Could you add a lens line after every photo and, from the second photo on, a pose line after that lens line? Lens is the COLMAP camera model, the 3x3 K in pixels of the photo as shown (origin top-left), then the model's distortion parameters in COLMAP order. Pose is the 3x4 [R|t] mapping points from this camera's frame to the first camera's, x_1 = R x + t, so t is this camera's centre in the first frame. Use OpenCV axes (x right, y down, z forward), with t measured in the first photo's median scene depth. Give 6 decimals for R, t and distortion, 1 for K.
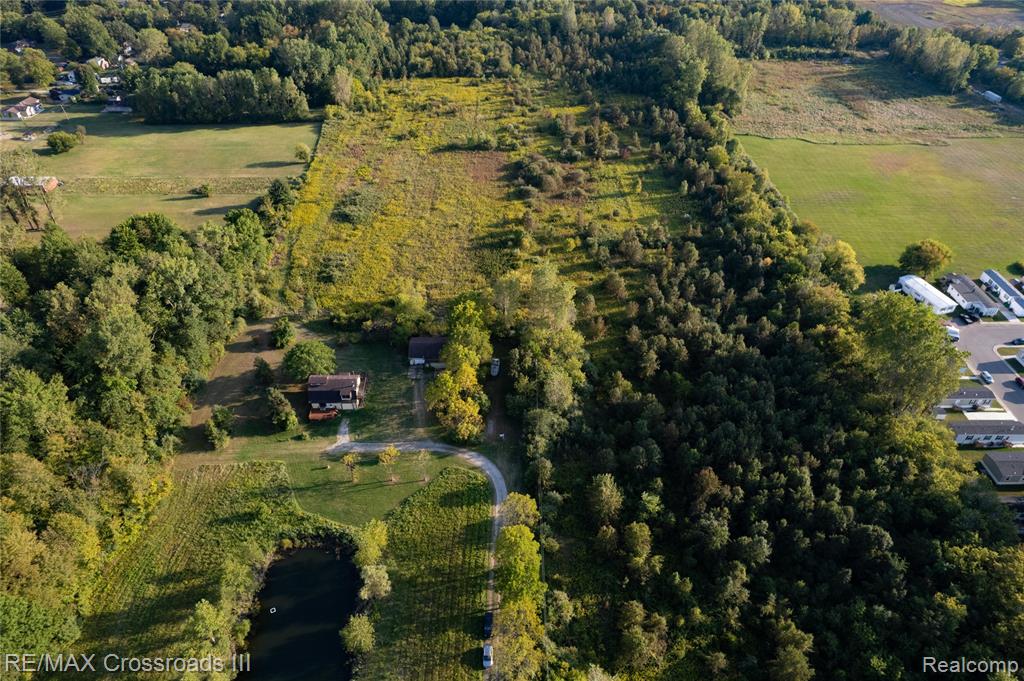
lens RADIAL K [[655.3, 0, 513.7], [0, 655.3, 337.4], [0, 0, 1]] dist [-0.075260, 0.065661]
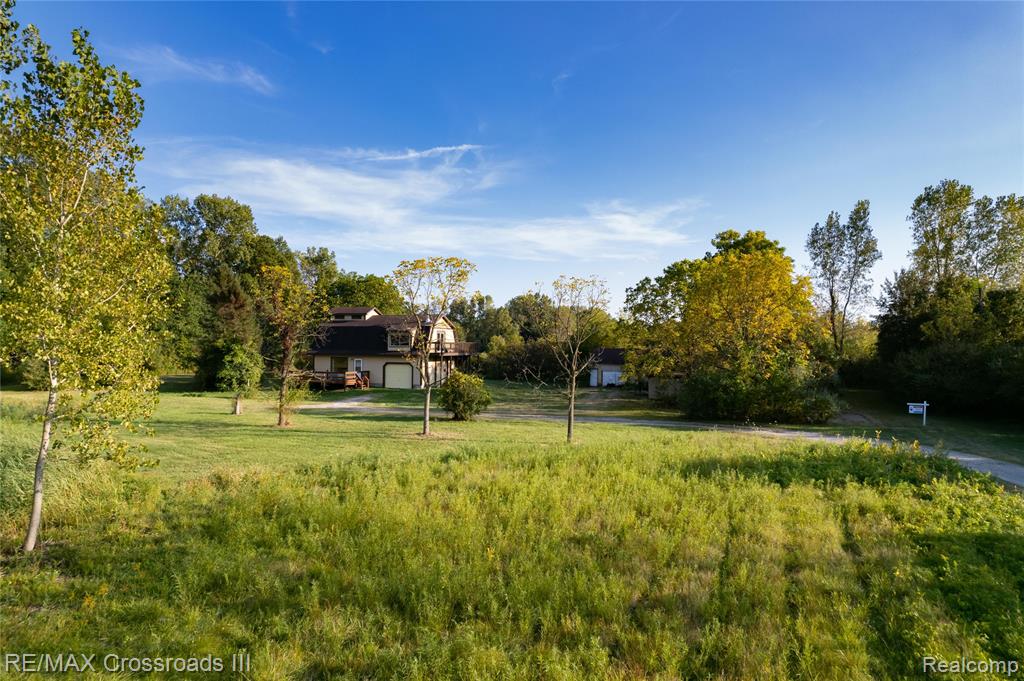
lens RADIAL K [[655.3, 0, 516.3], [0, 655.3, 343.6], [0, 0, 1]] dist [-0.075260, 0.065661]
pose [[0.942354, 0.007060, -0.334544, -0.056662], [-0.212285, 0.785438, -0.581397, 0.217401], [0.258659, 0.618900, 0.741659, 0.562573]]
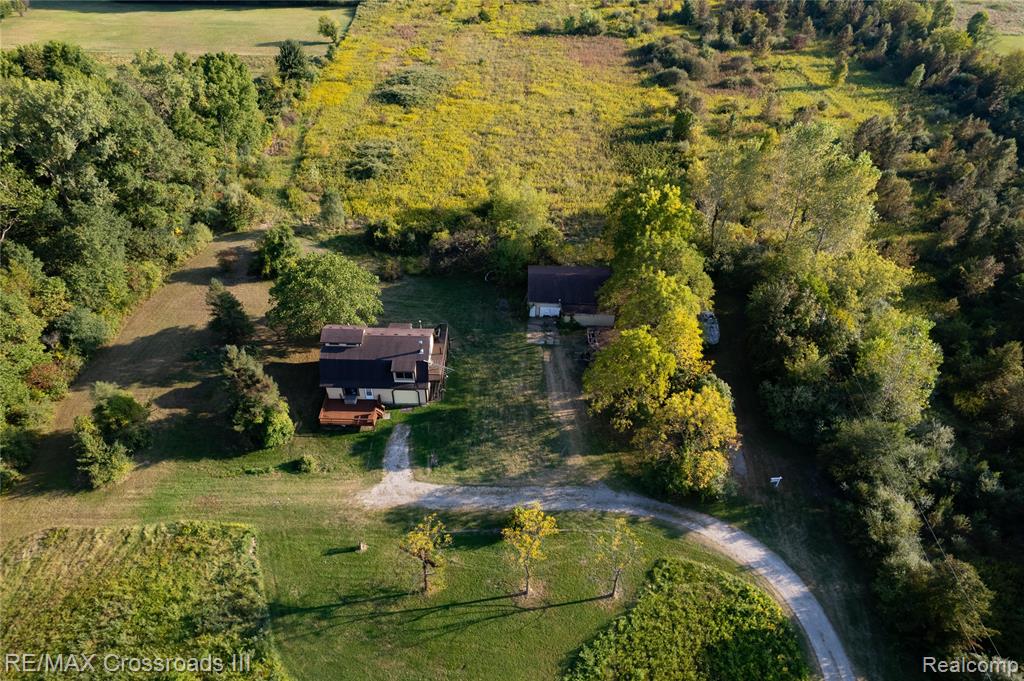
lens RADIAL K [[655.3, 0, 514.8], [0, 655.3, 344.0], [0, 0, 1]] dist [-0.075260, 0.065661]
pose [[0.998952, 0.035299, -0.029149, -0.128420], [-0.034859, 0.999272, 0.015470, 0.045456], [0.029674, -0.014438, 0.999455, 0.421896]]
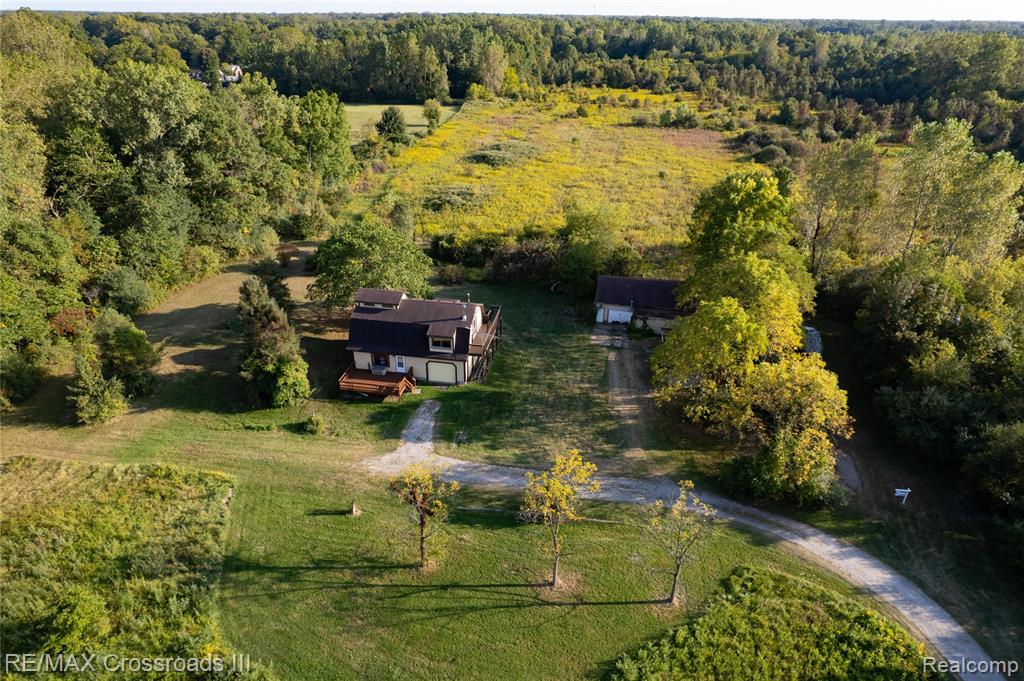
lens RADIAL K [[655.3, 0, 515.2], [0, 655.3, 344.2], [0, 0, 1]] dist [-0.075260, 0.065661]
pose [[0.980202, 0.096947, -0.172639, -0.112264], [-0.127759, 0.975810, -0.177405, 0.115679], [0.151264, 0.195949, 0.968877, 0.478481]]
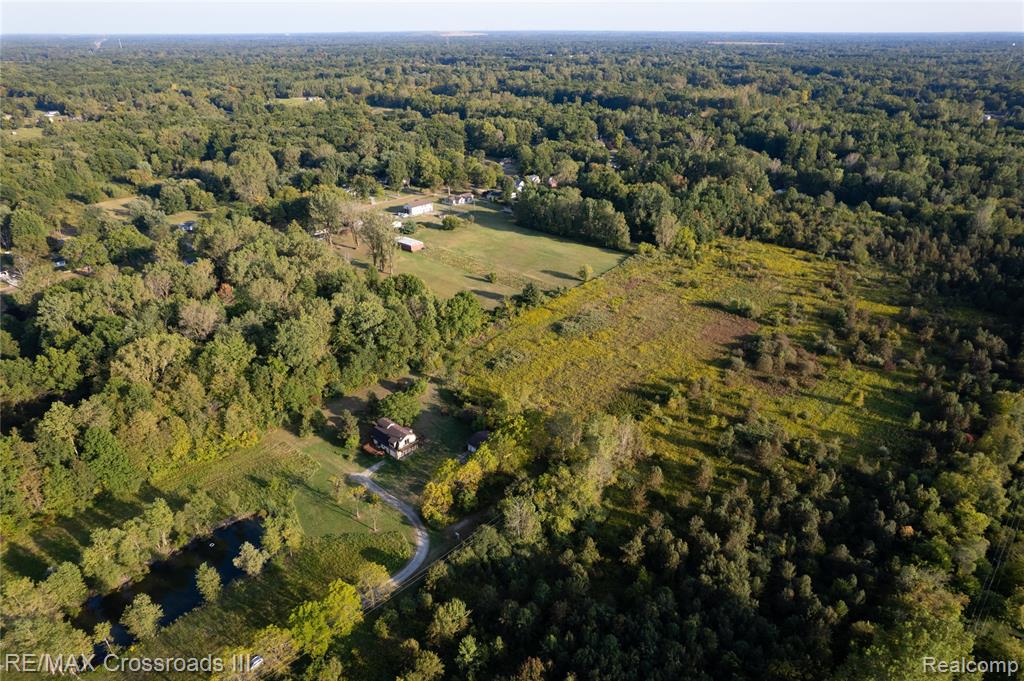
lens RADIAL K [[655.3, 0, 516.5], [0, 655.3, 339.3], [0, 0, 1]] dist [-0.075260, 0.065661]
pose [[0.726656, 0.296781, -0.619590, 0.438195], [-0.421887, 0.904560, -0.061508, -0.078014], [0.542202, 0.306092, 0.782512, 0.103737]]
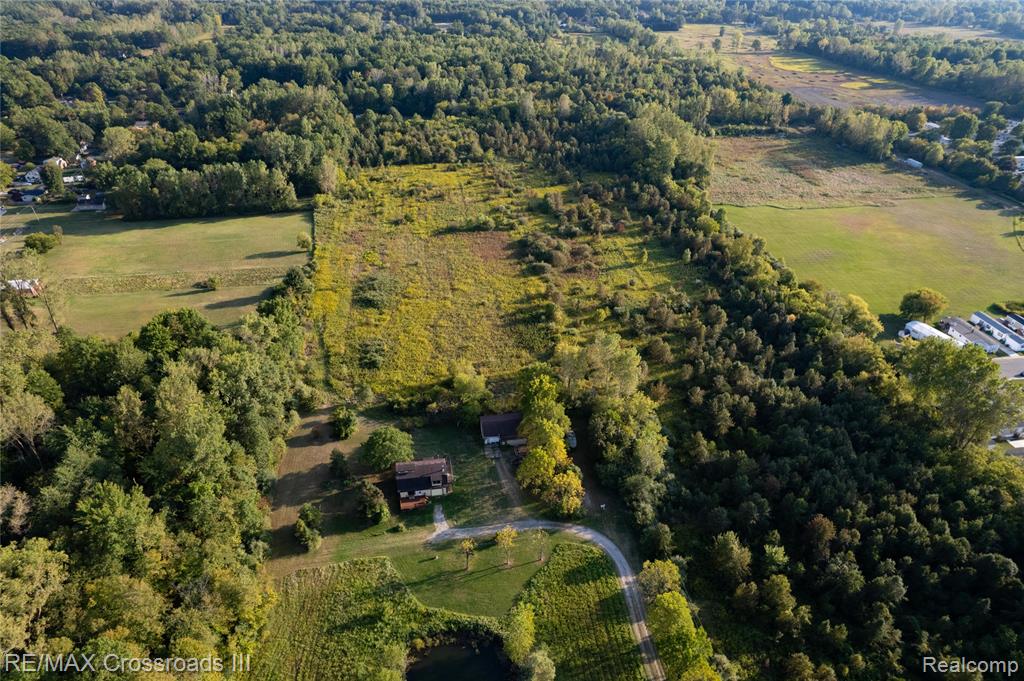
lens RADIAL K [[655.3, 0, 513.7], [0, 655.3, 336.1], [0, 0, 1]] dist [-0.075260, 0.065661]
pose [[0.990339, -0.068112, 0.120783, -0.184998], [0.082081, 0.990001, -0.114722, -0.002335], [-0.111761, 0.123528, 0.986028, 0.003508]]
